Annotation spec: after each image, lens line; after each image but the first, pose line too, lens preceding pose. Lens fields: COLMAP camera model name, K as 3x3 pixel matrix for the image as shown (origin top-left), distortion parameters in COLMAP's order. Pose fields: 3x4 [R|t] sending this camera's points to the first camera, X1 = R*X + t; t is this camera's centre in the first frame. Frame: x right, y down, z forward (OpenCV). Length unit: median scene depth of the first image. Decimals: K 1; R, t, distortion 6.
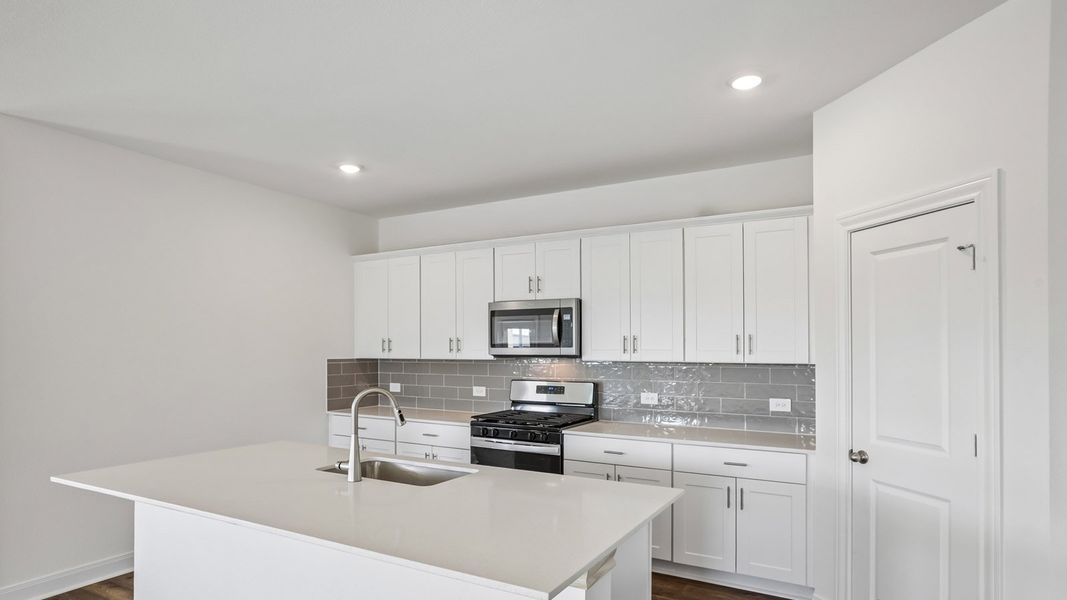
lens RADIAL K [[716.3, 0, 499.0], [0, 716.3, 343.7], [0, 0, 1]] dist [0.035146, -0.001751]
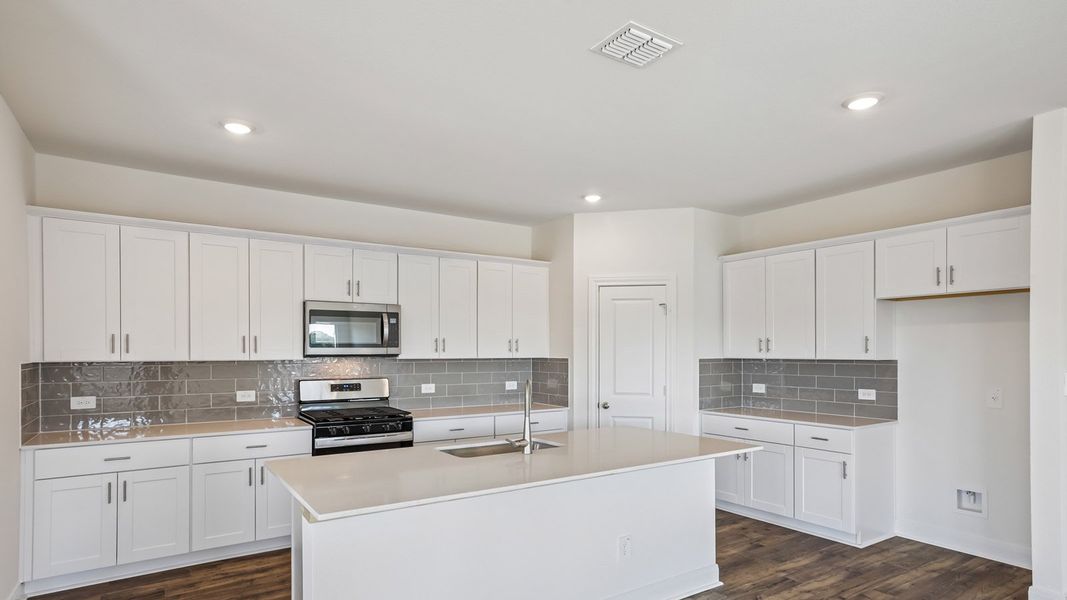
lens RADIAL K [[563.0, 0, 536.4], [0, 563.0, 352.8], [0, 0, 1]] dist [0.008127, 0.007678]
pose [[0.364992, -0.004572, 0.930999, -0.633243], [-0.010491, 0.999904, 0.009023, 0.002817], [-0.930951, -0.013061, 0.364909, 0.448943]]
